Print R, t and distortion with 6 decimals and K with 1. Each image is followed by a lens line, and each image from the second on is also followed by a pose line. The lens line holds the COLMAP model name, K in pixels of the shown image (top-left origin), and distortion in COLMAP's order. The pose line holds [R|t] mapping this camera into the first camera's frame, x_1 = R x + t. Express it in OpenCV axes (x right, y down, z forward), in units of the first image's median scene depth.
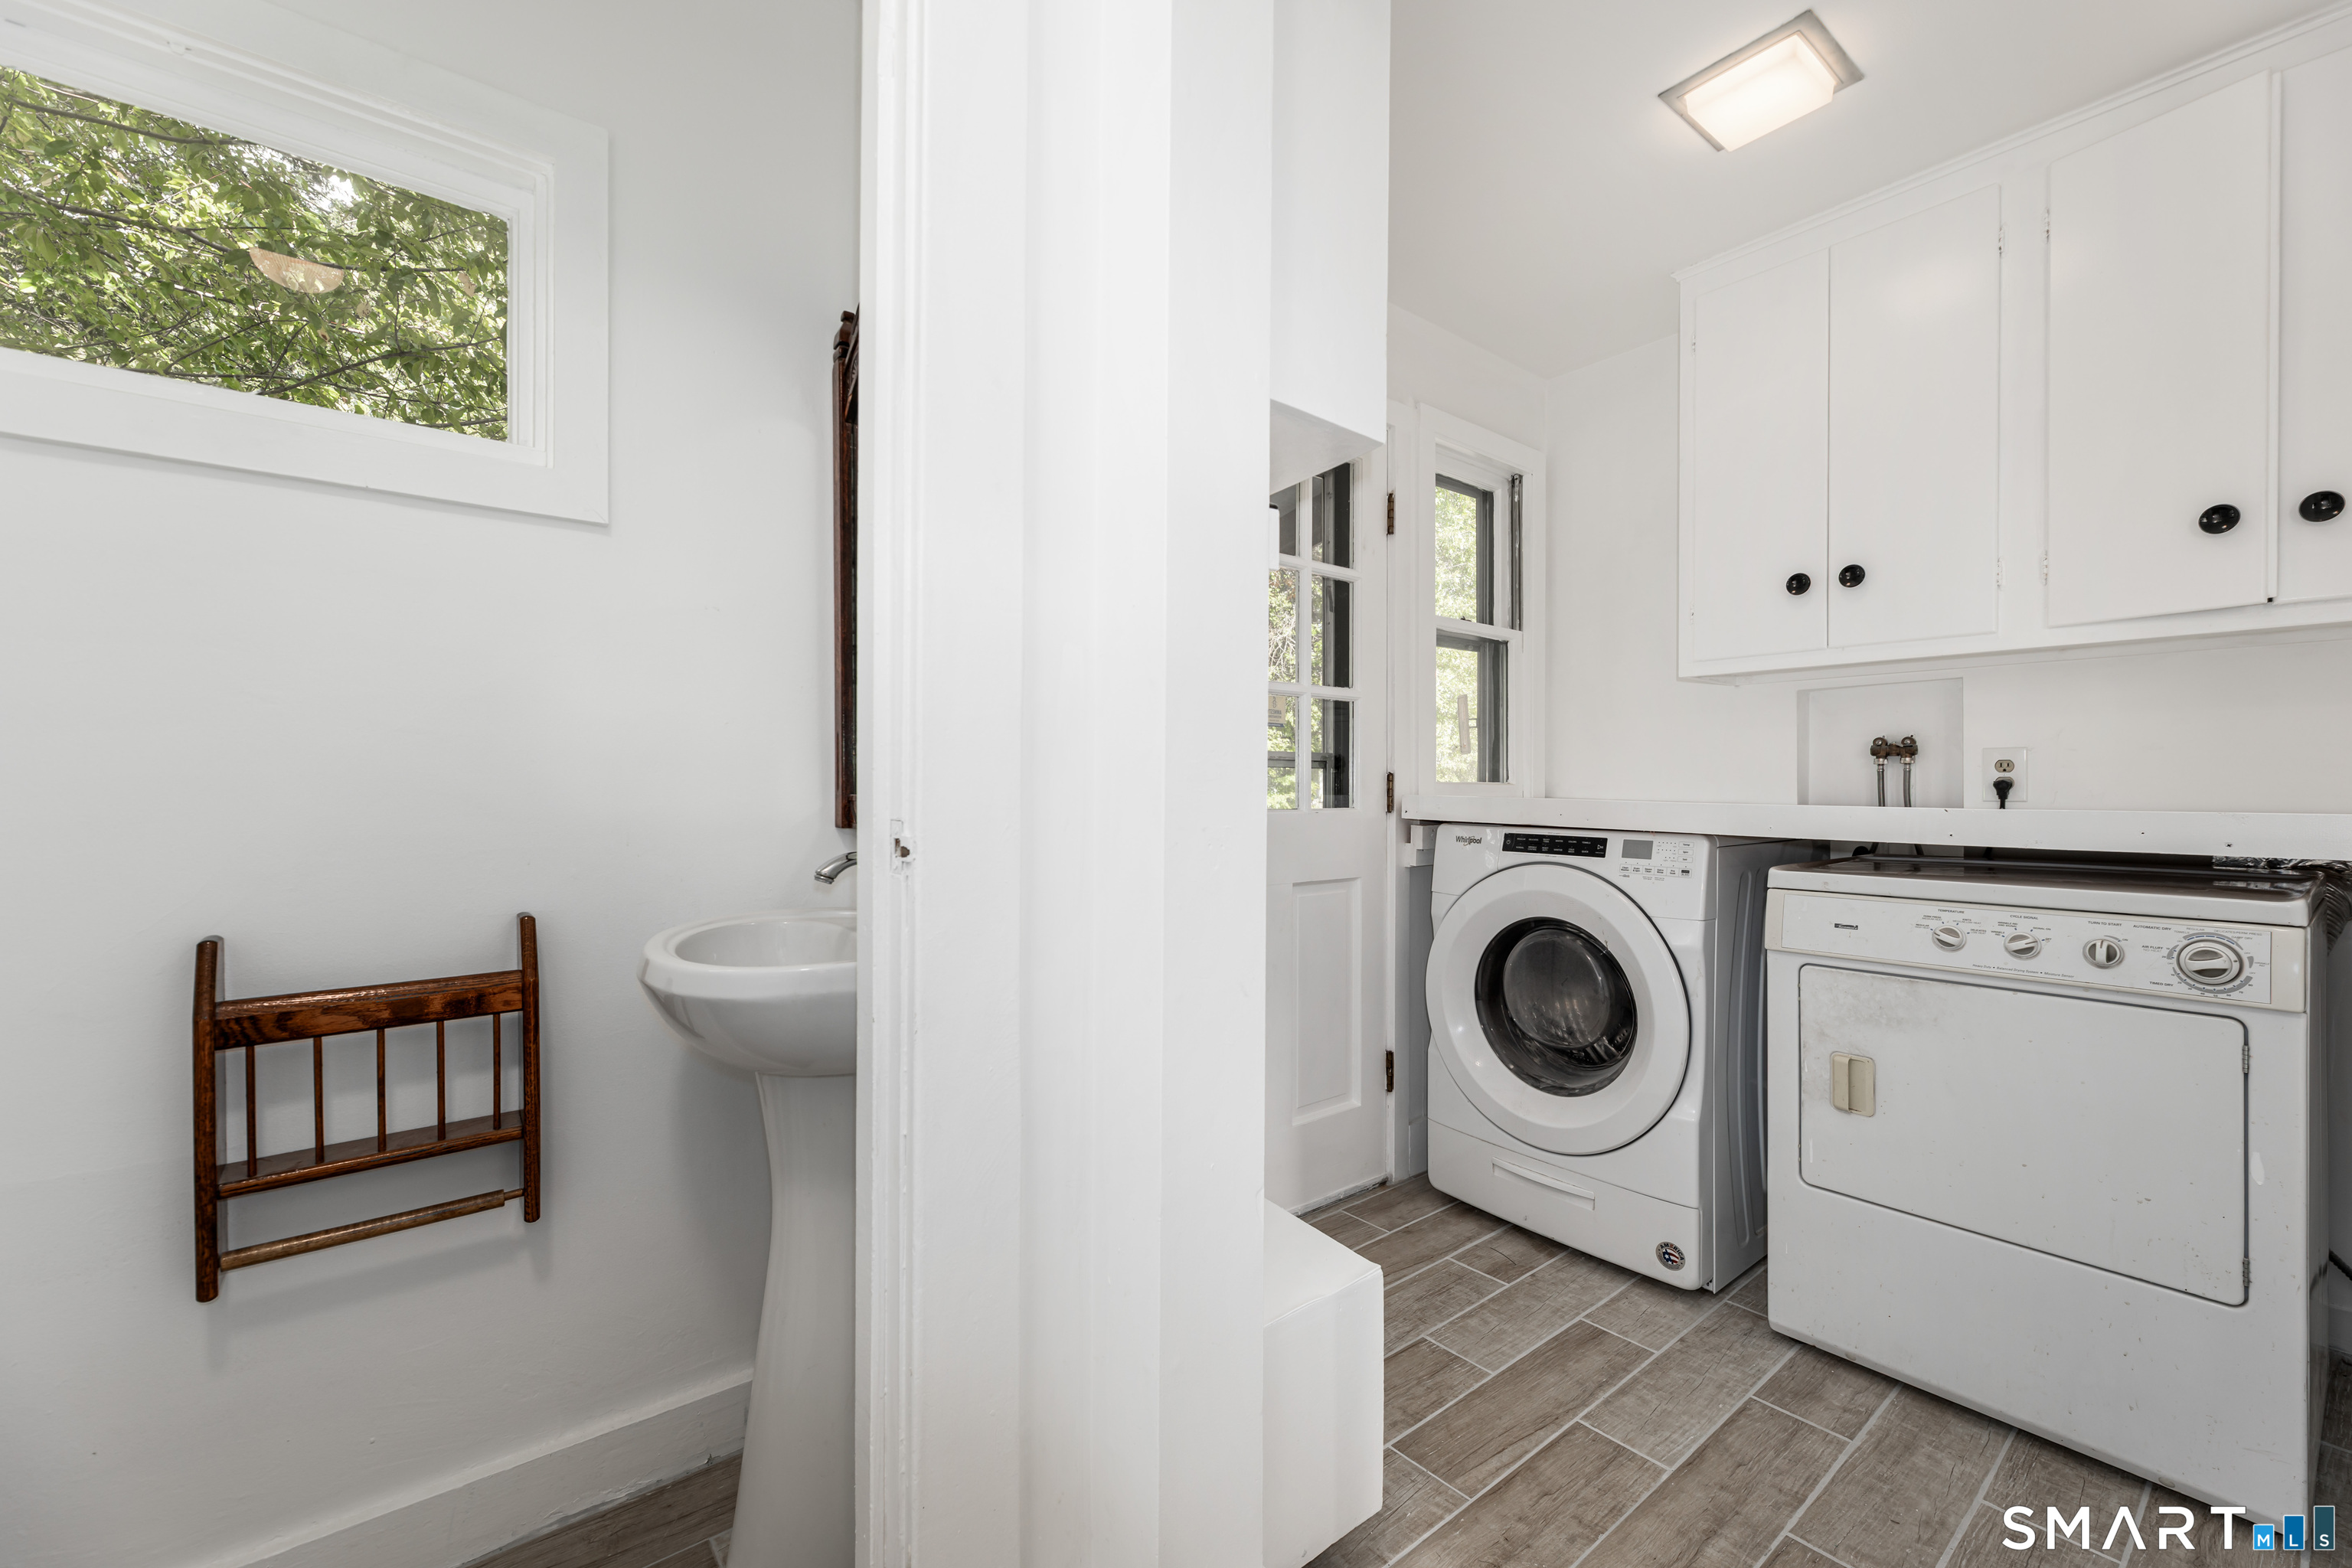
lens RADIAL K [[965.6, 0, 1186.5], [0, 965.6, 797.5], [0, 0, 1]] dist [-0.000038, 0.000643]
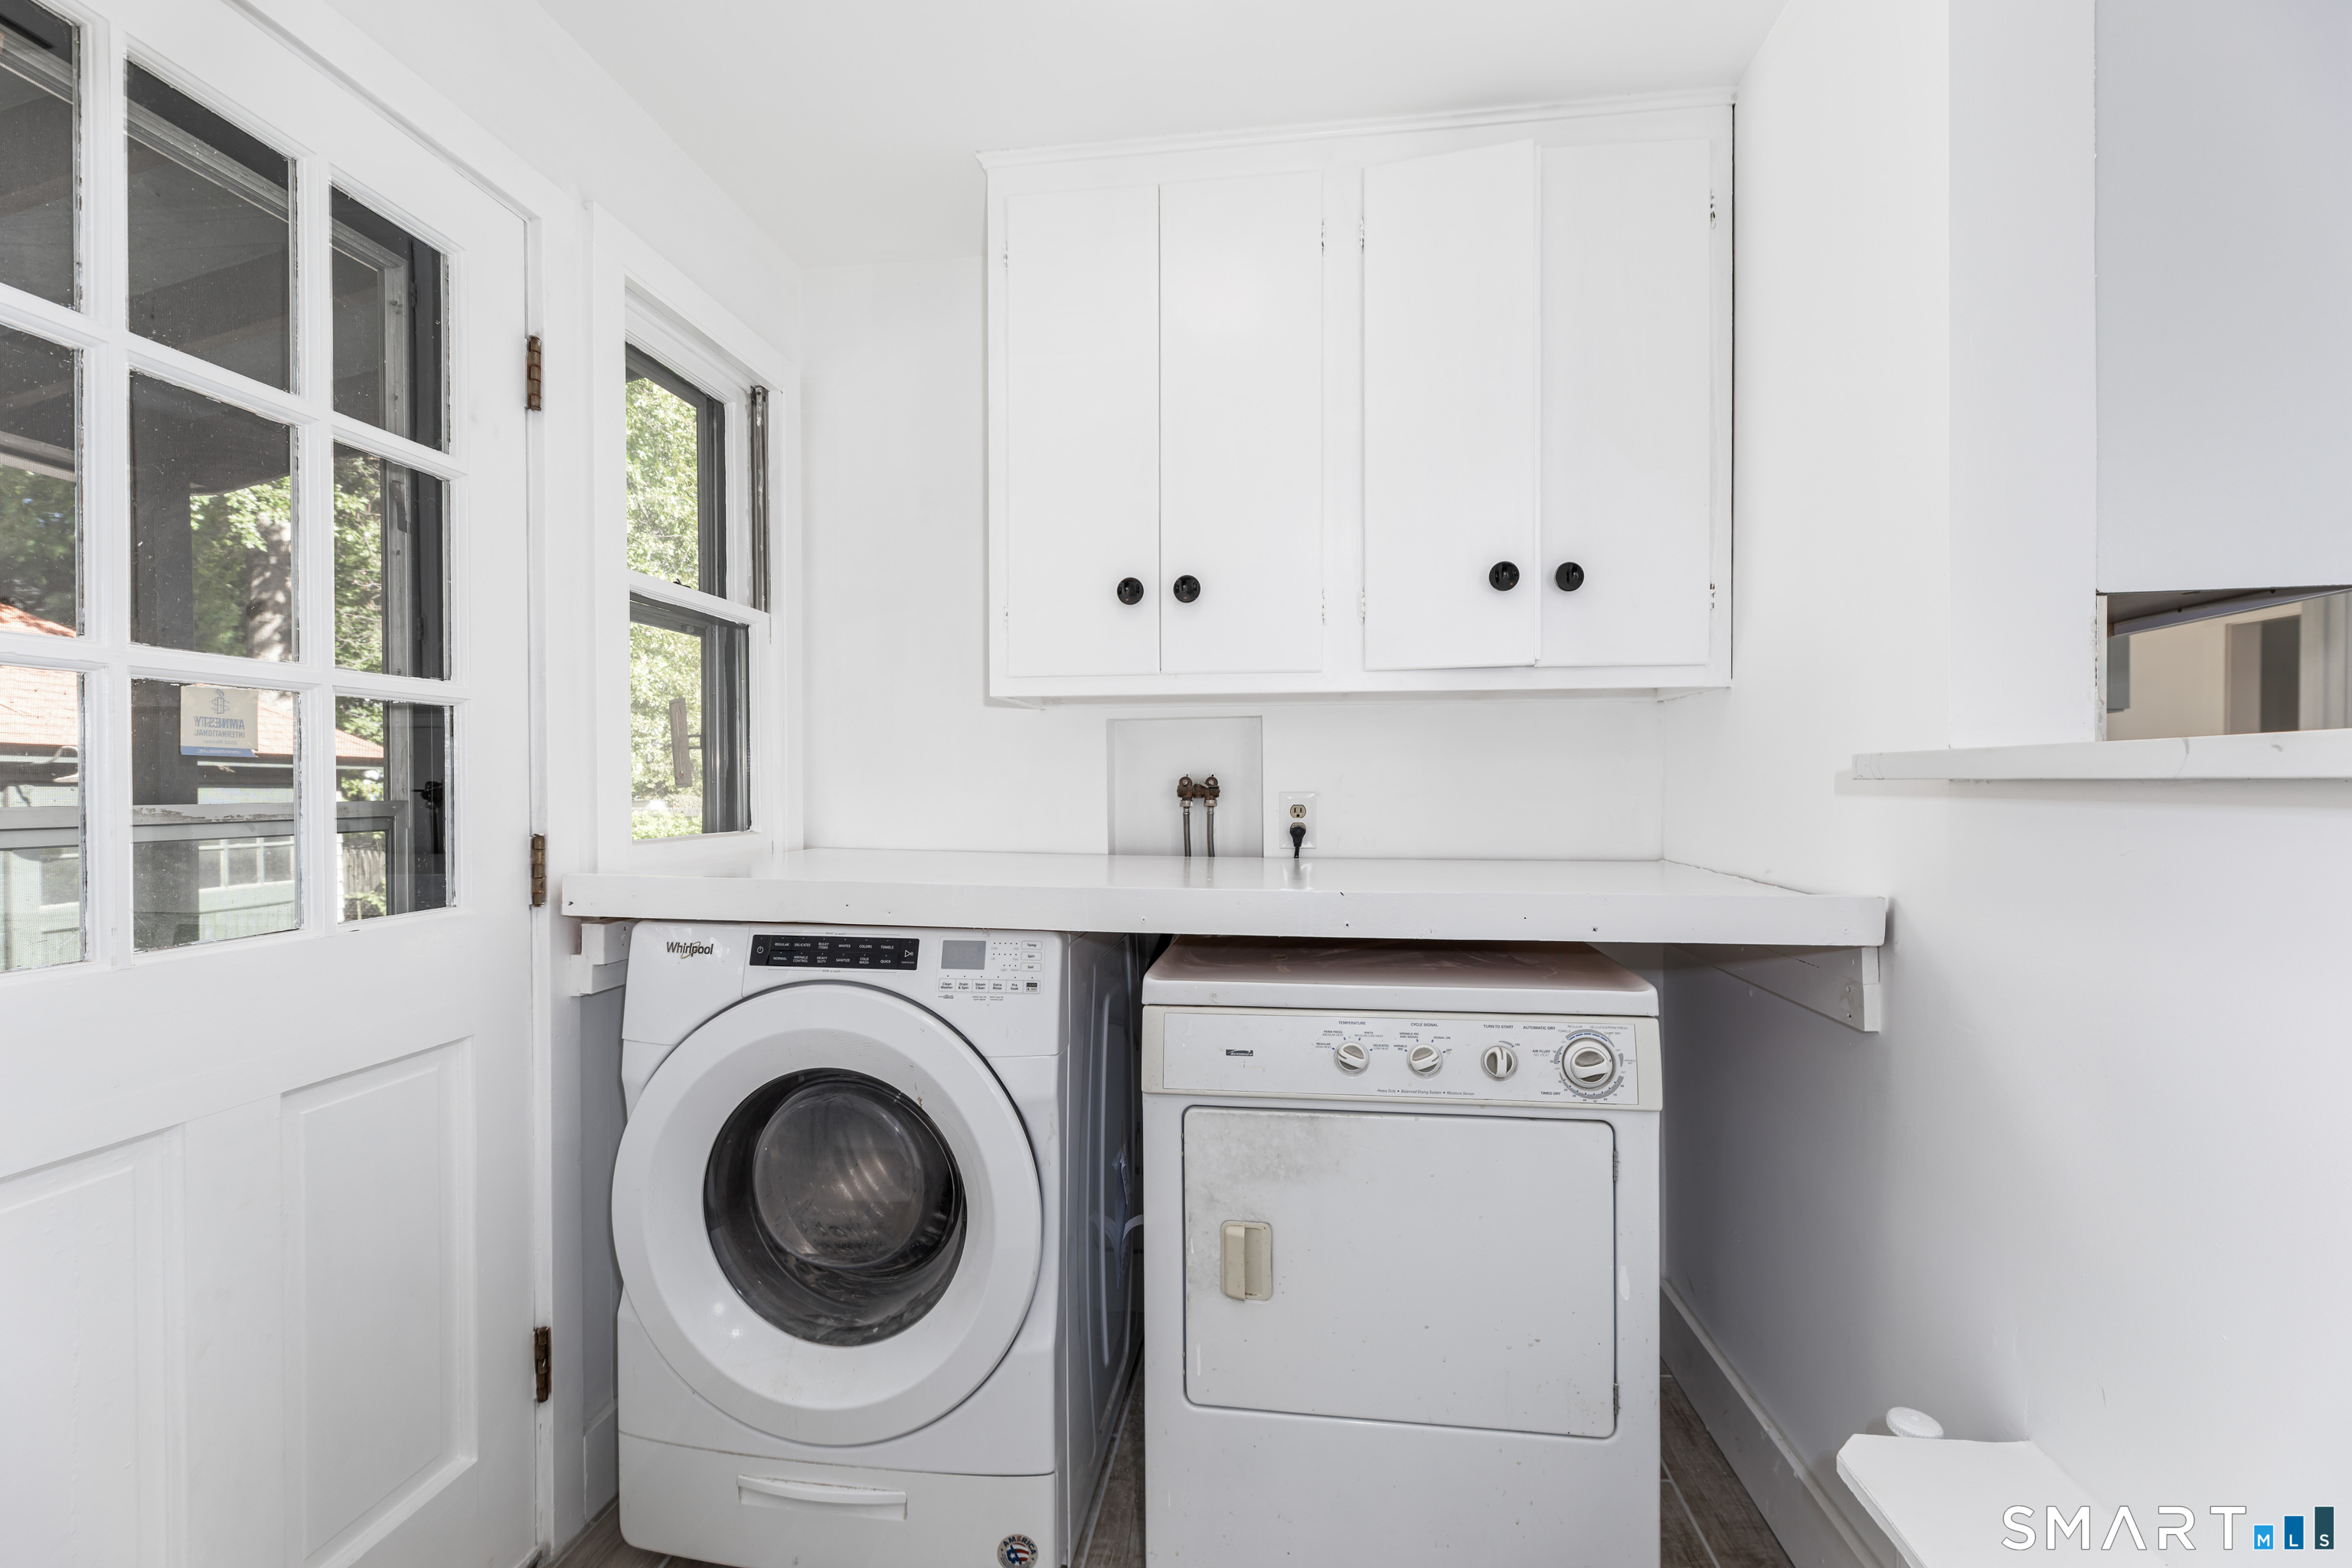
lens RADIAL K [[965.6, 0, 1186.5], [0, 965.6, 784.0], [0, 0, 1]] dist [-0.000038, 0.000643]
pose [[0.723638, -0.005236, 0.690160, 0.114737], [0.012154, 0.999913, -0.005158, -0.056905], [-0.690073, 0.012121, 0.723638, 0.395995]]
